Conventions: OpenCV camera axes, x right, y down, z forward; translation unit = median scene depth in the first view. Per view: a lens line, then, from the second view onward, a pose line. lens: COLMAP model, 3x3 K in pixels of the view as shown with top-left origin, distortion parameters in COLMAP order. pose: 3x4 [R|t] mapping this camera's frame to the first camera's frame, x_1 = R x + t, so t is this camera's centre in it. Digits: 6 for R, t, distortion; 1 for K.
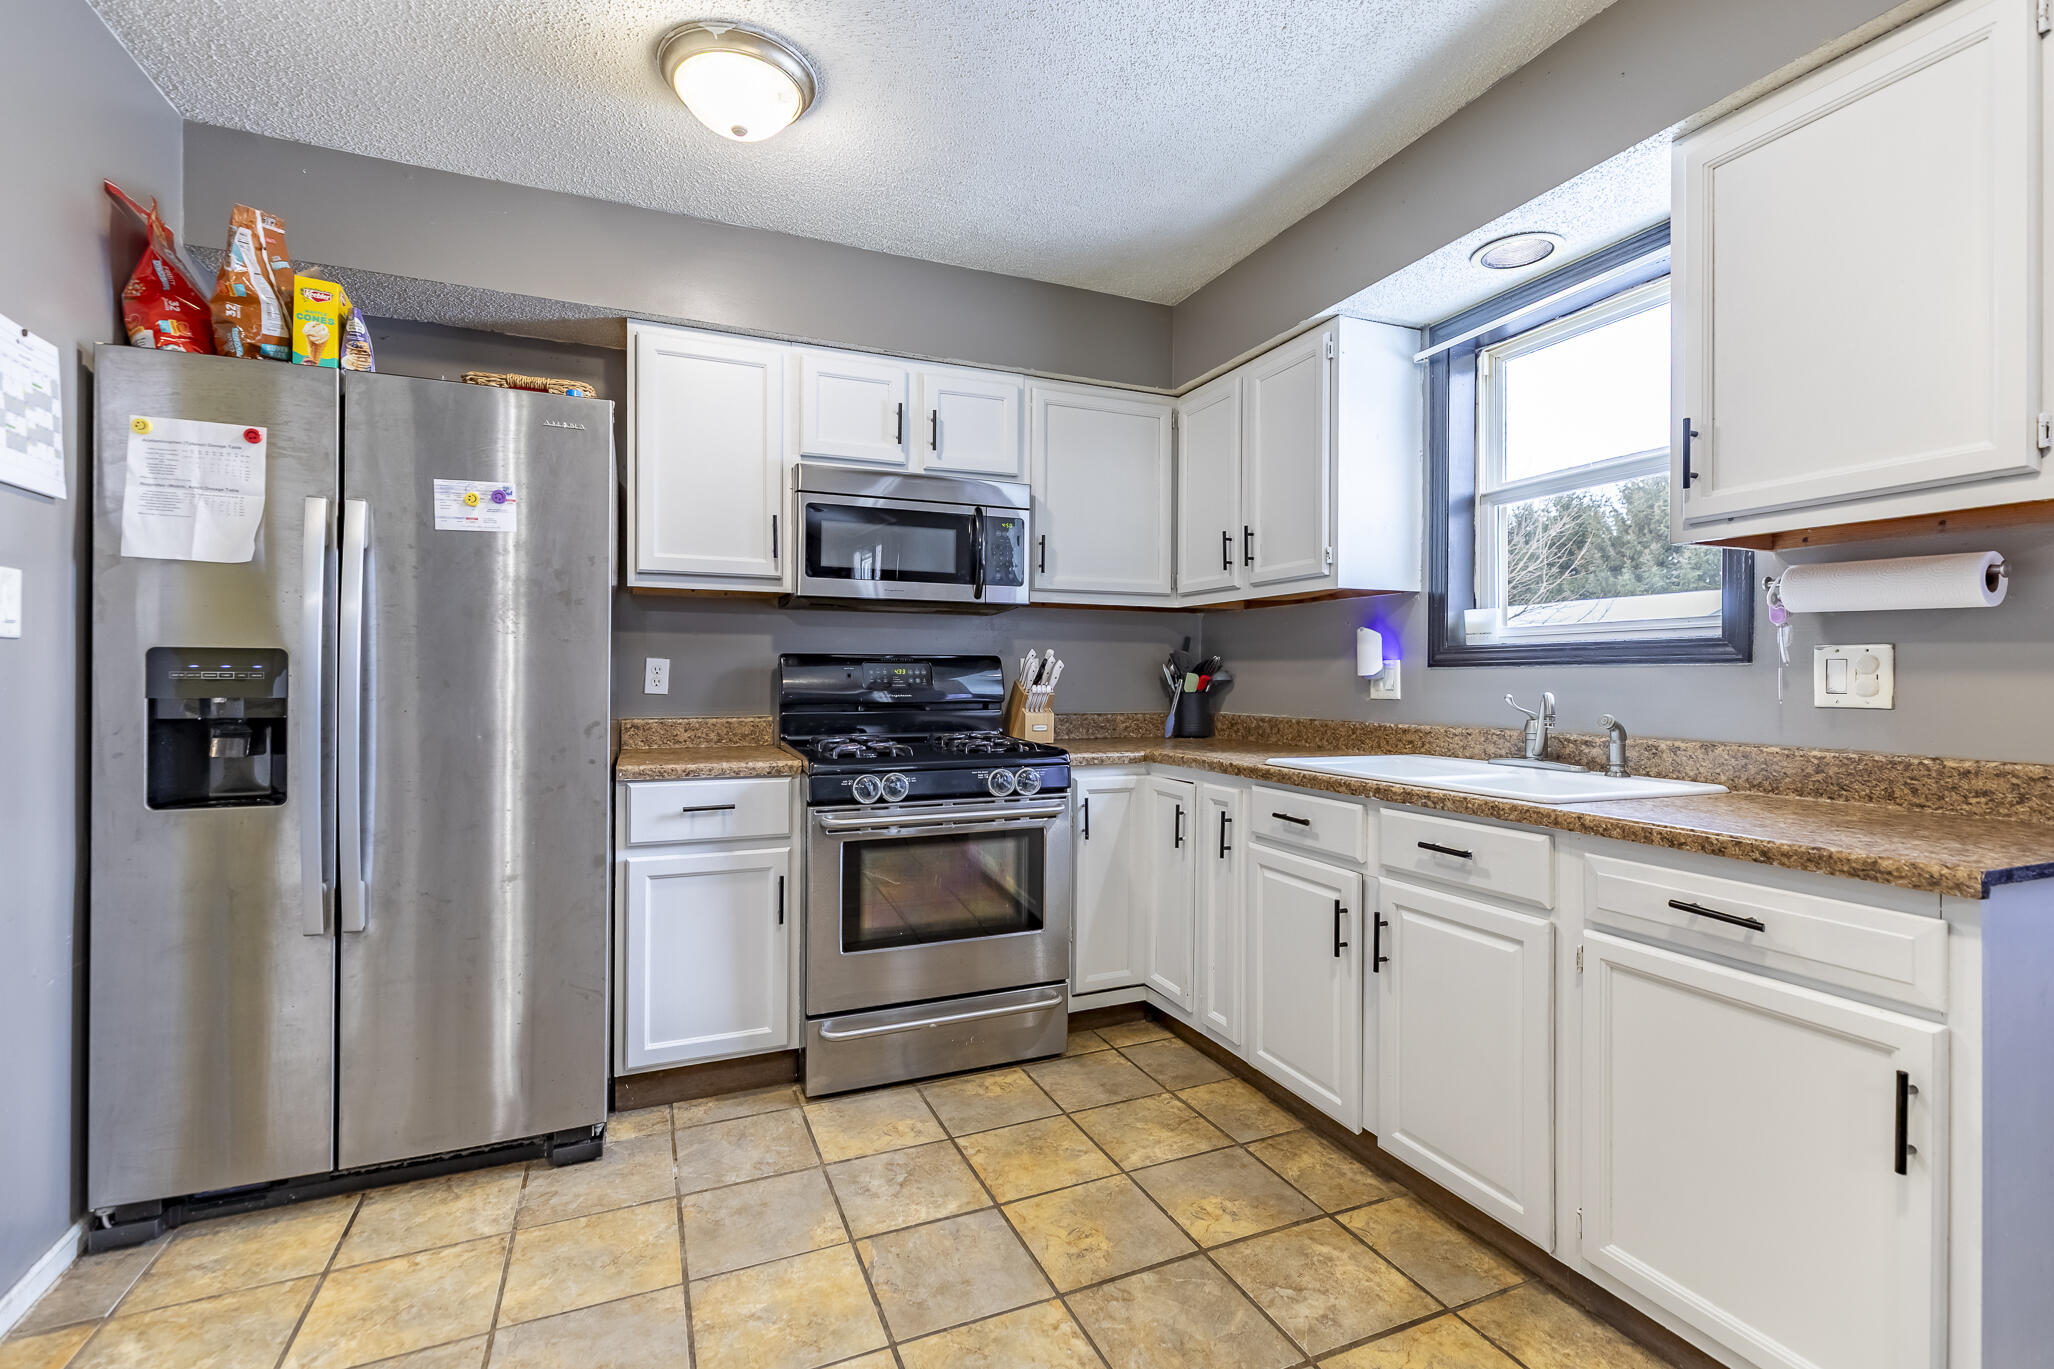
lens RADIAL K [[919.8, 0, 1034.2], [0, 919.8, 677.7], [0, 0, 1]] dist [0.006686, -0.001364]
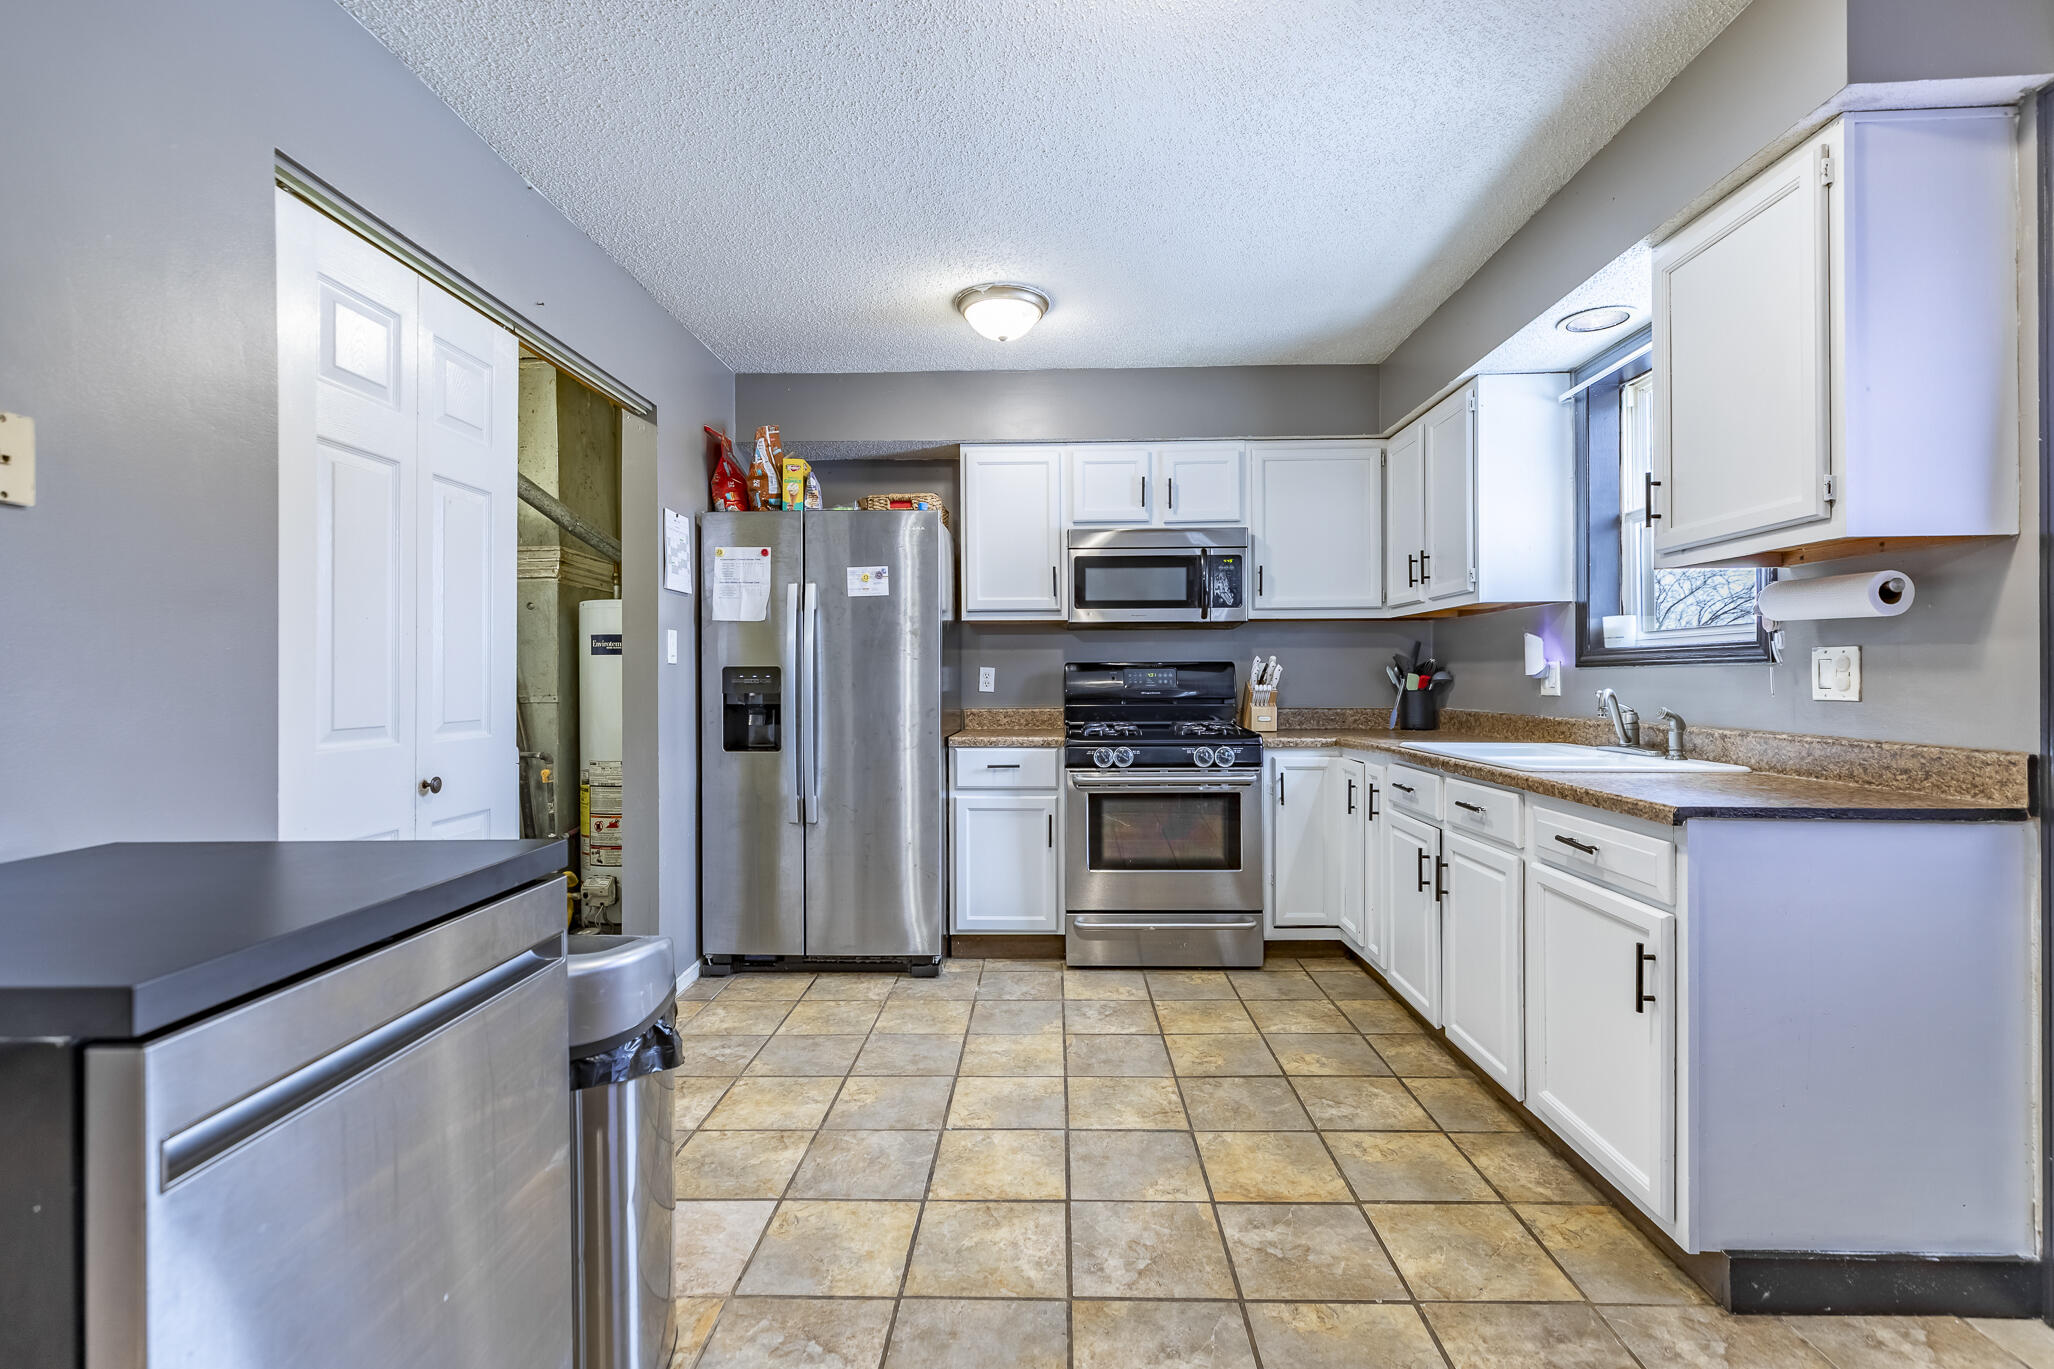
lens RADIAL K [[919.8, 0, 1030.3], [0, 919.8, 680.5], [0, 0, 1]] dist [0.006686, -0.001364]
pose [[0.907605, -0.006637, -0.419772, 0.378936], [0.007798, 0.999969, 0.001048, -0.001969], [0.419752, -0.004225, 0.907629, -0.419247]]
